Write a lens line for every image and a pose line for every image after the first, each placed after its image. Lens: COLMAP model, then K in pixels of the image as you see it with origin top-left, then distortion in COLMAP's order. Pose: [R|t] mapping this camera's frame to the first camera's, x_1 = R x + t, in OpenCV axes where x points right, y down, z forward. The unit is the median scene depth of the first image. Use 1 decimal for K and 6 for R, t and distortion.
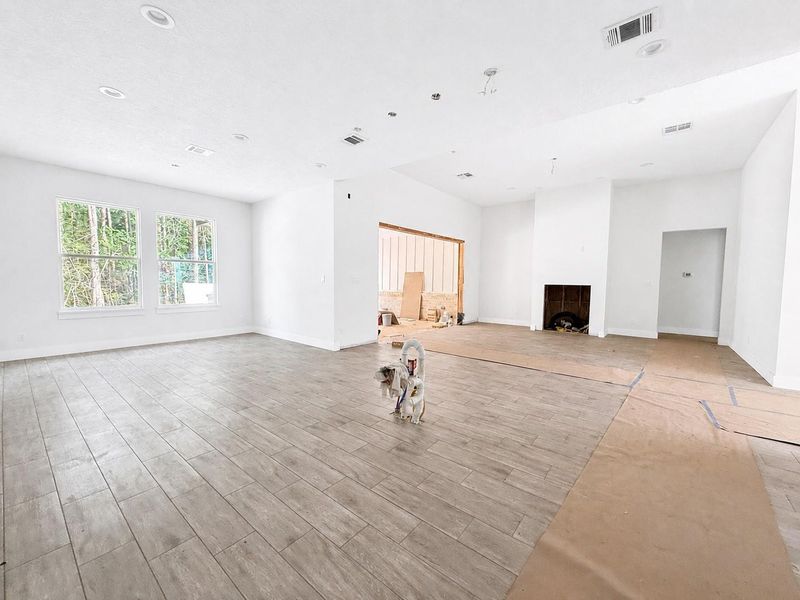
lens RADIAL K [[320.2, 0, 398.0], [0, 320.2, 301.4], [0, 0, 1]] dist [-0.008298, 0.000472]
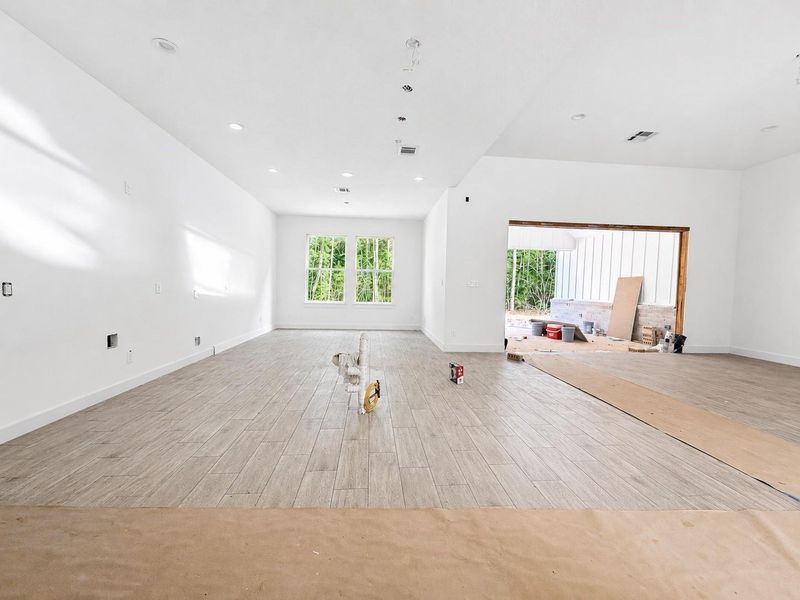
lens RADIAL K [[320.2, 0, 398.4], [0, 320.2, 298.5], [0, 0, 1]] dist [-0.008298, 0.000472]
pose [[0.695299, 0.029467, -0.718116, 0.261008], [-0.060134, 0.998041, -0.017270, 0.006551], [0.716201, 0.055191, 0.695709, 0.104366]]
